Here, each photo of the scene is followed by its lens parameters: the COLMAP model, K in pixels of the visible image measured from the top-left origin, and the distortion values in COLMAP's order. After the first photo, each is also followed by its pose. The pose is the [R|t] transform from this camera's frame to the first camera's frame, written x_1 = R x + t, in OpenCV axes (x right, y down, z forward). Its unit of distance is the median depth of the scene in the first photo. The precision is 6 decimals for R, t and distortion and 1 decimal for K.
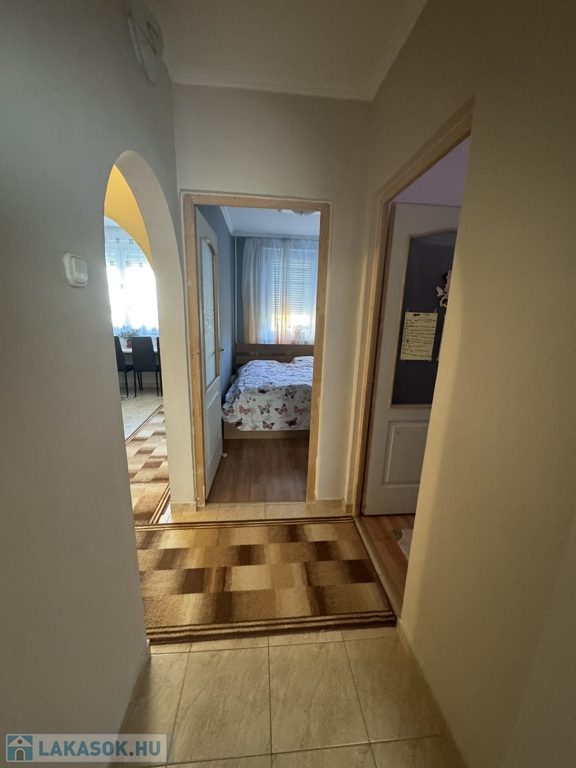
lens RADIAL K [[307.4, 0, 288.0], [0, 307.4, 384.0], [0, 0, 1]] dist [0.001871, 0.000037]
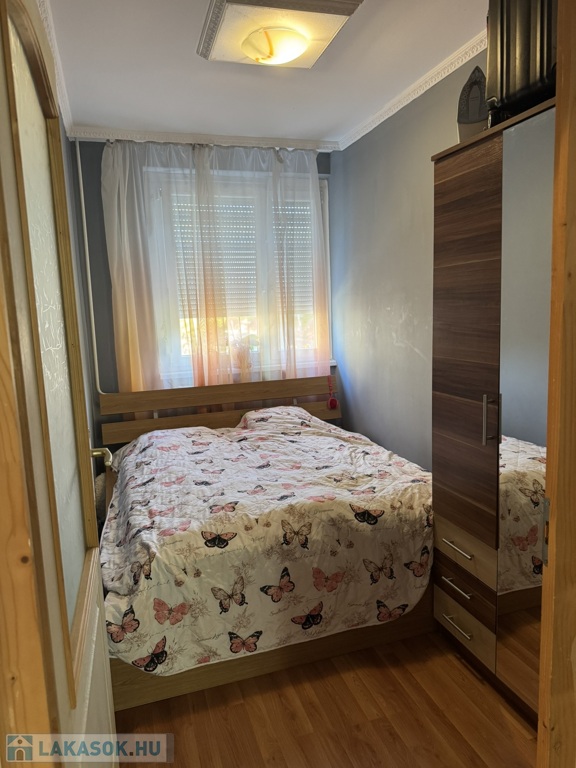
lens RADIAL K [[540.8, 0, 290.9], [0, 540.8, 381.7], [0, 0, 1]] dist [0.065579, -0.084528]
pose [[0.972589, -0.094432, 0.212494, -0.115144], [0.114259, 0.989976, -0.083024, -0.091915], [-0.202524, 0.105027, 0.973629, 0.372765]]
